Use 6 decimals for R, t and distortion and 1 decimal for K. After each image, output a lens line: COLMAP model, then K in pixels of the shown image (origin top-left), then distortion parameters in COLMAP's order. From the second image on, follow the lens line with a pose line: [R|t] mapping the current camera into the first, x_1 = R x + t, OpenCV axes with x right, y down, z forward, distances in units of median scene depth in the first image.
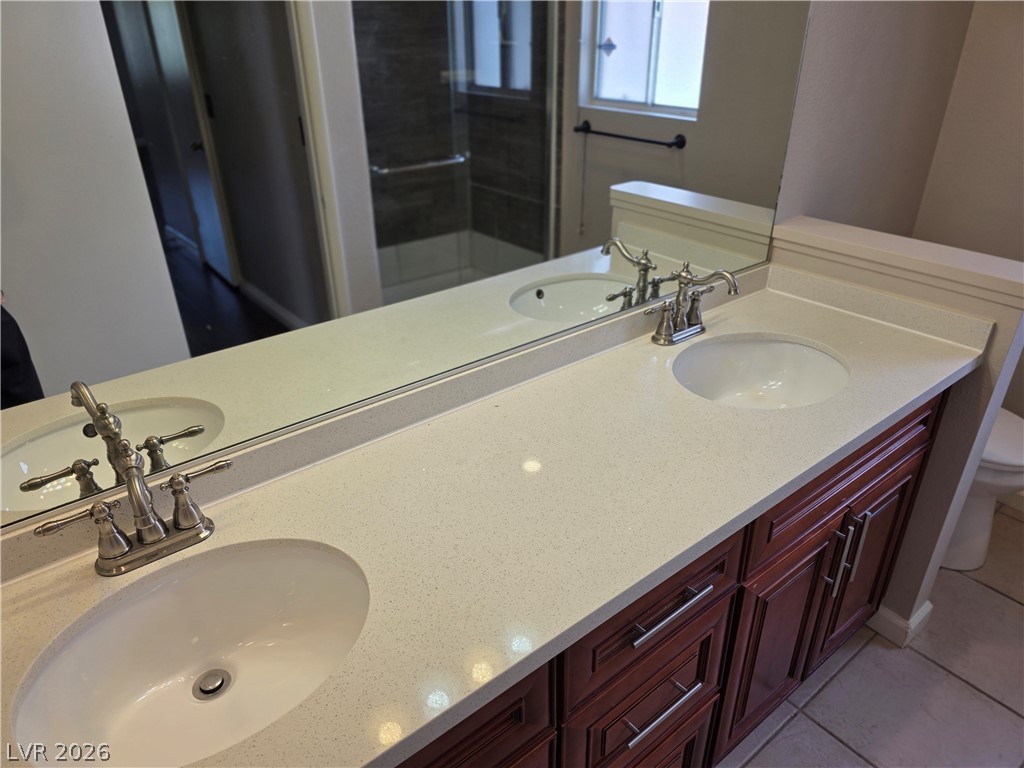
lens RADIAL K [[698.7, 0, 512.0], [0, 698.7, 384.0], [0, 0, 1]] dist [-0.001206, -0.000133]
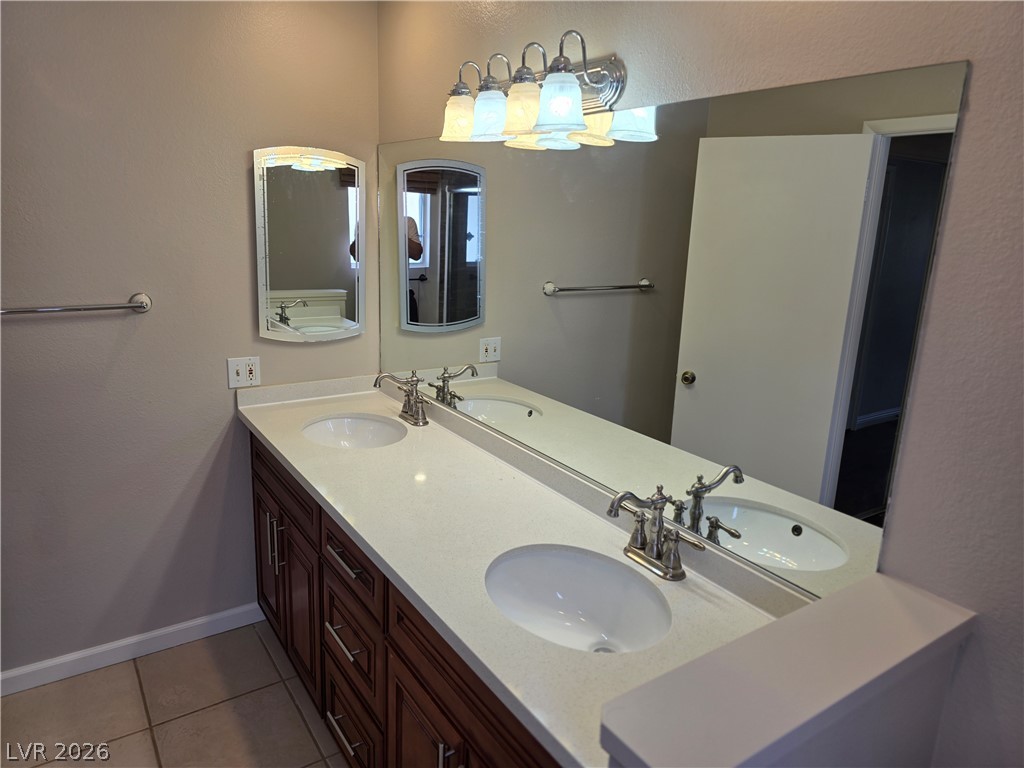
lens RADIAL K [[698.7, 0, 512.0], [0, 698.7, 384.0], [0, 0, 1]] dist [-0.001206, -0.000133]
pose [[-0.087841, 0.242957, -0.966052, 1.090701], [-0.507455, 0.823614, 0.253276, -0.403459], [0.857189, 0.512476, 0.050942, 0.718538]]
